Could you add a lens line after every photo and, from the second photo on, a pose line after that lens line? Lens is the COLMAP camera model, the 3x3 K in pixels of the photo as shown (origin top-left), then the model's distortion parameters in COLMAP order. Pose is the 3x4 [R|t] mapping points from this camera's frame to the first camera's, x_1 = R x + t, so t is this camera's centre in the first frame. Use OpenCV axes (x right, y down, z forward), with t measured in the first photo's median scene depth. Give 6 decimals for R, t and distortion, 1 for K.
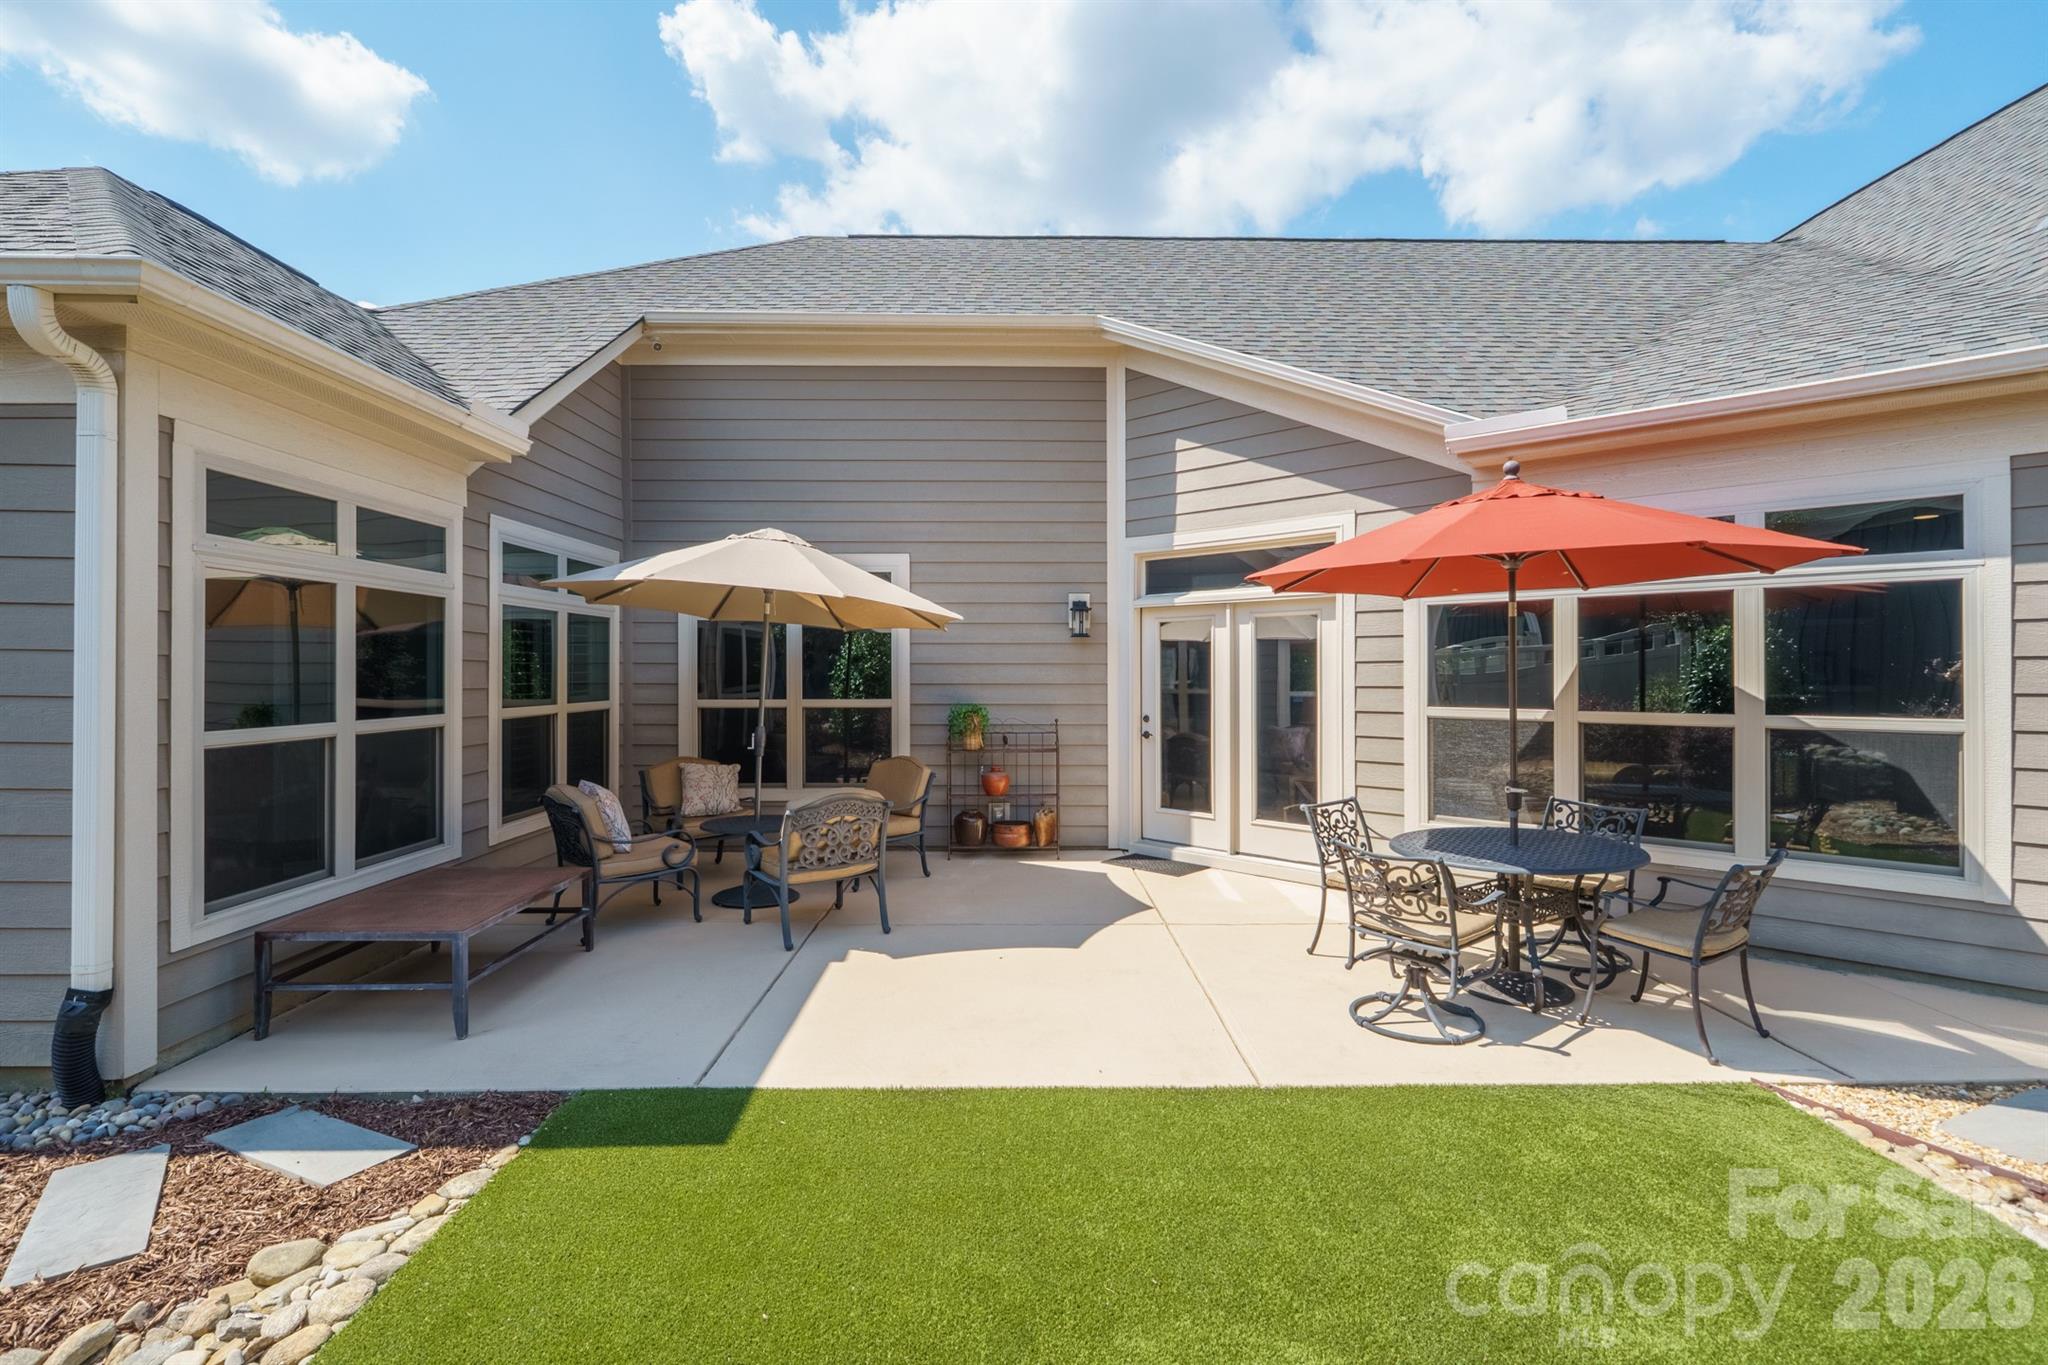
lens RADIAL K [[952.0, 0, 1027.8], [0, 952.0, 674.0], [0, 0, 1]] dist [-0.002658, -0.000003]
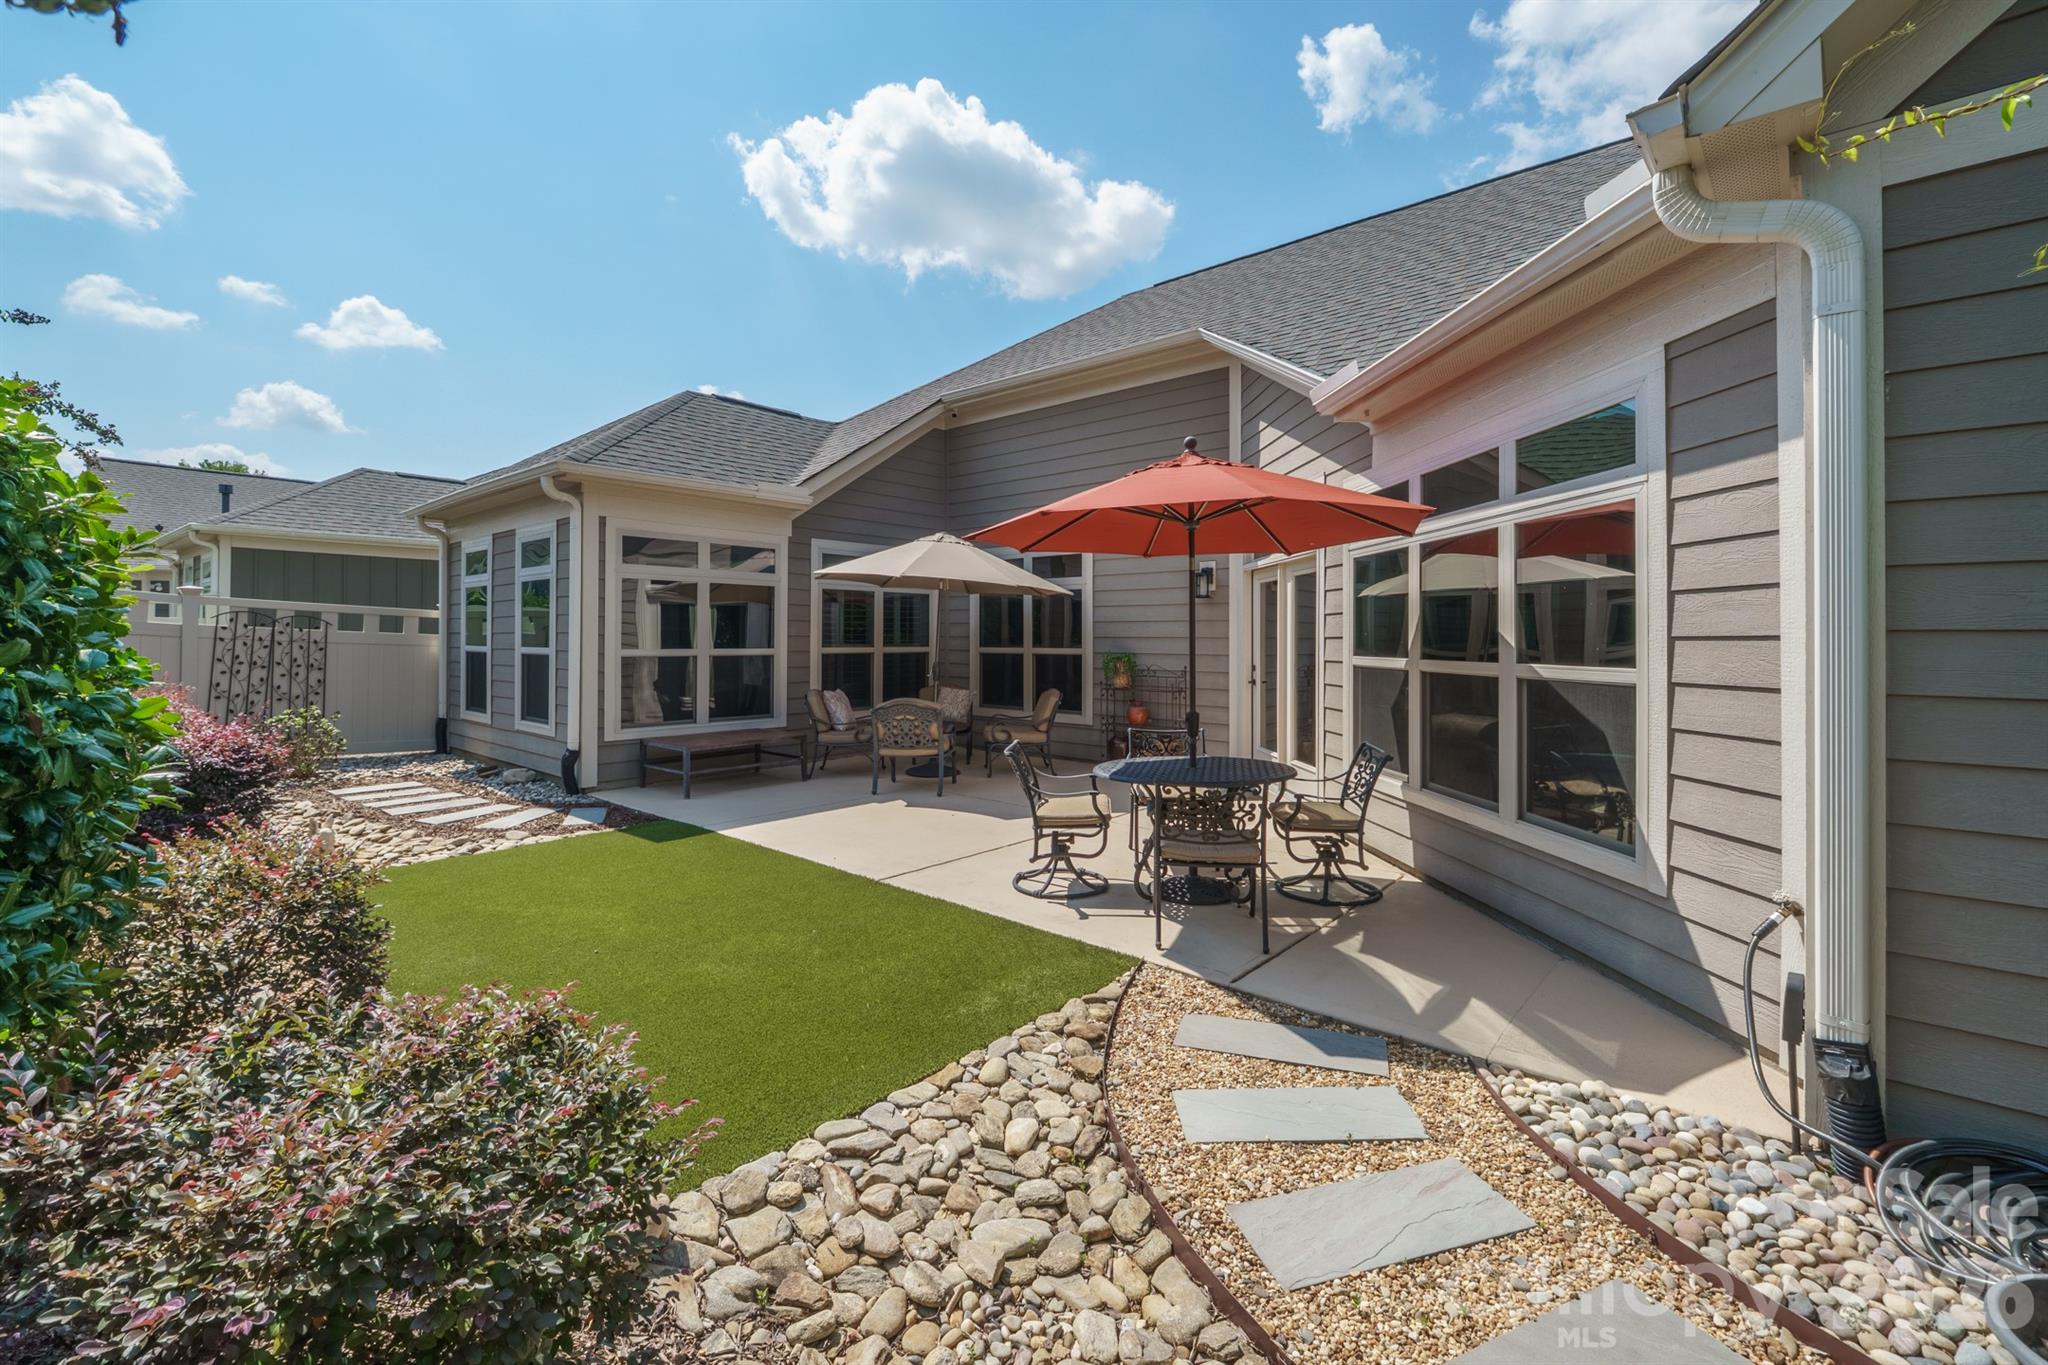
lens RADIAL K [[868.5, 0, 1018.8], [0, 868.5, 631.2], [0, 0, 1]] dist [-0.006757, 0.000005]
pose [[0.739937, -0.000898, -0.672676, 1.092363], [-0.007364, 0.999928, -0.009435, 0.026324], [0.672636, 0.011935, 0.739877, 0.076069]]
